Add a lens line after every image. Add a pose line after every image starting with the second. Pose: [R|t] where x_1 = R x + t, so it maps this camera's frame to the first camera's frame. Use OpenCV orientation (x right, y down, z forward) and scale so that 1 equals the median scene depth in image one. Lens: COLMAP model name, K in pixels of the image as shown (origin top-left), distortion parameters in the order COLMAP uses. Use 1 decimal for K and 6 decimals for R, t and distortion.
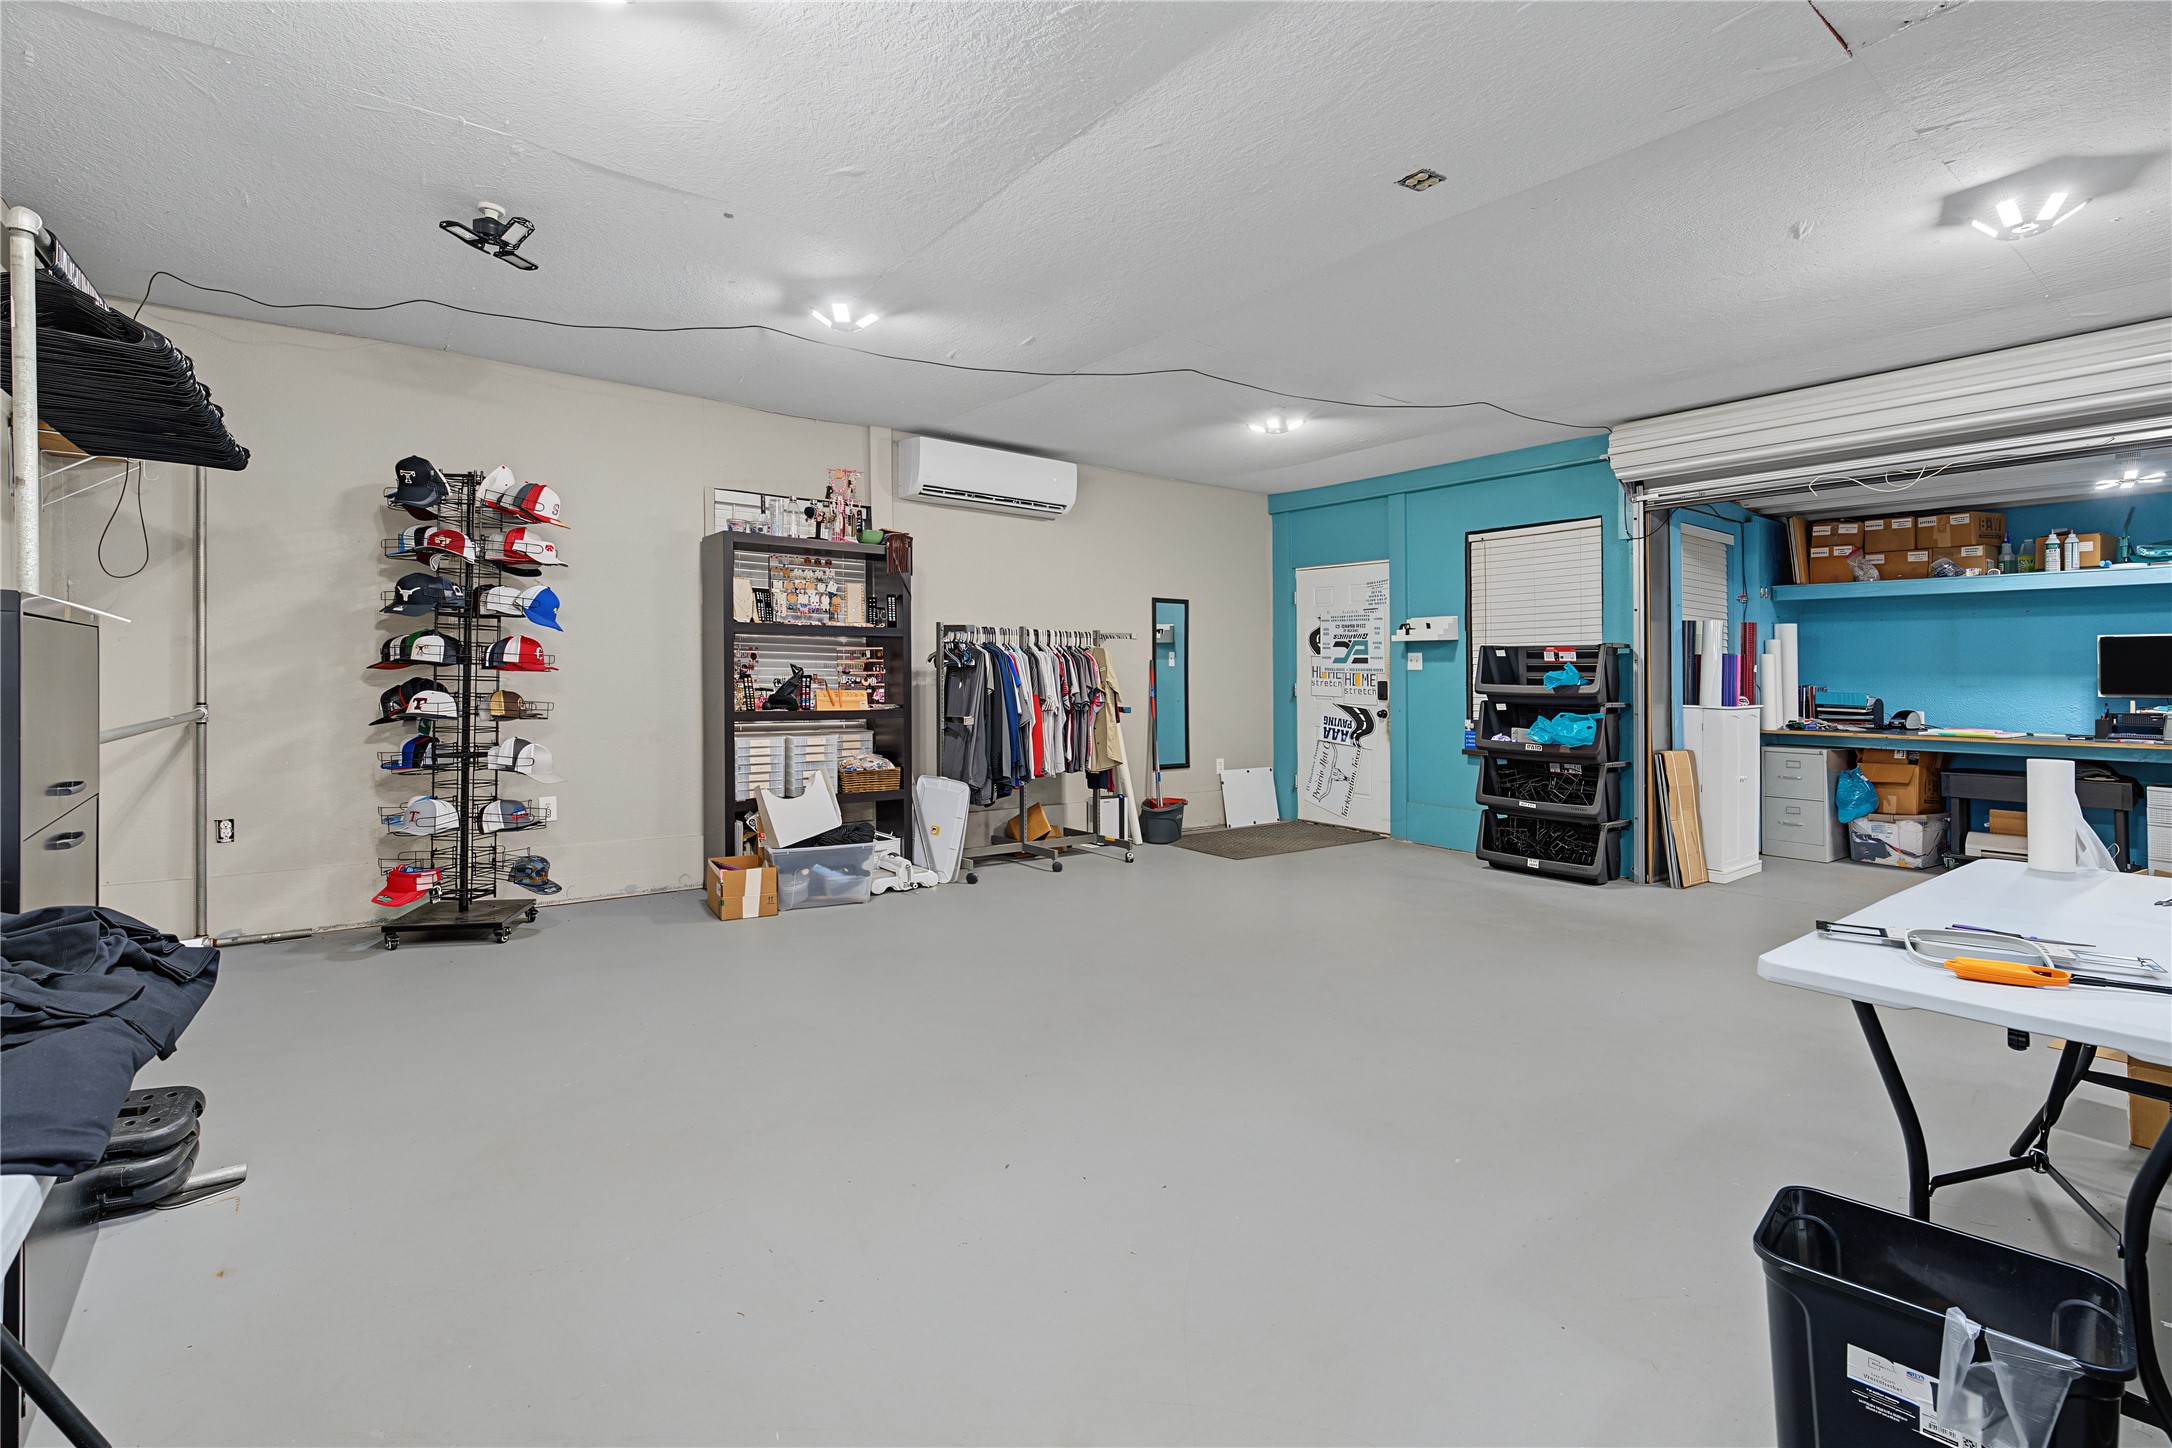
lens RADIAL K [[1005.1, 0, 1090.9], [0, 1005.1, 756.3], [0, 0, 1]] dist [0.000236, 0.000037]
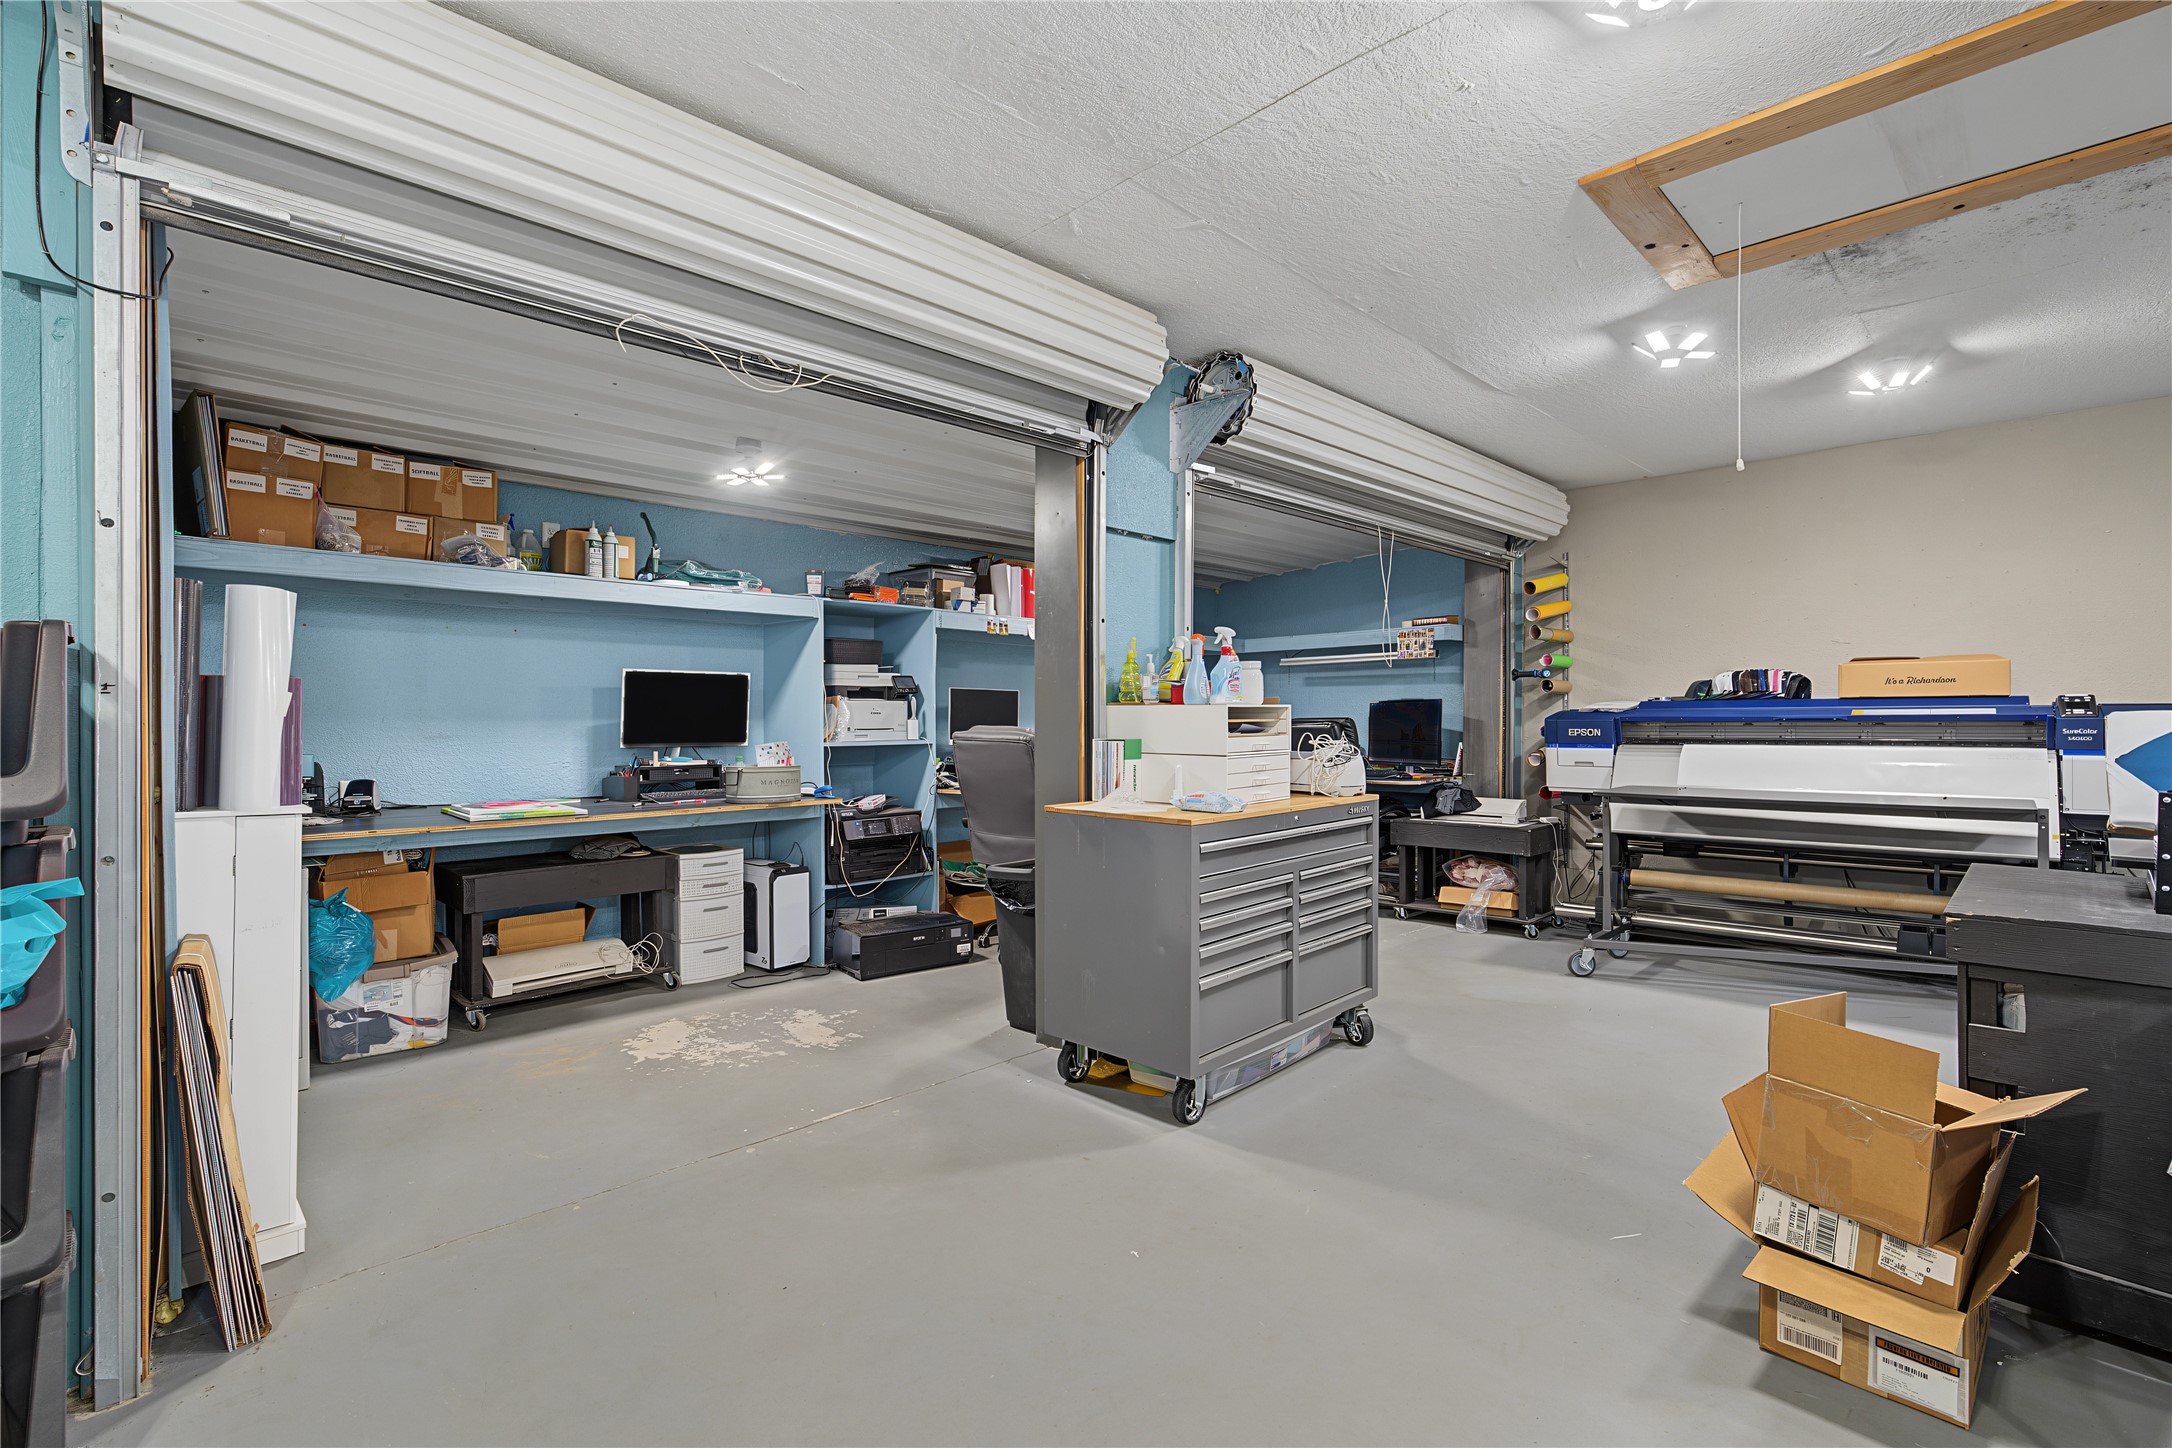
lens RADIAL K [[990.5, 0, 1098.3], [0, 990.5, 692.7], [0, 0, 1]] dist [0.000978, 0.000216]
pose [[-0.111613, 0.018426, 0.993581, 0.180106], [0.078215, 0.996889, -0.009701, -0.058116], [-0.990669, 0.076630, -0.112707, 0.638412]]
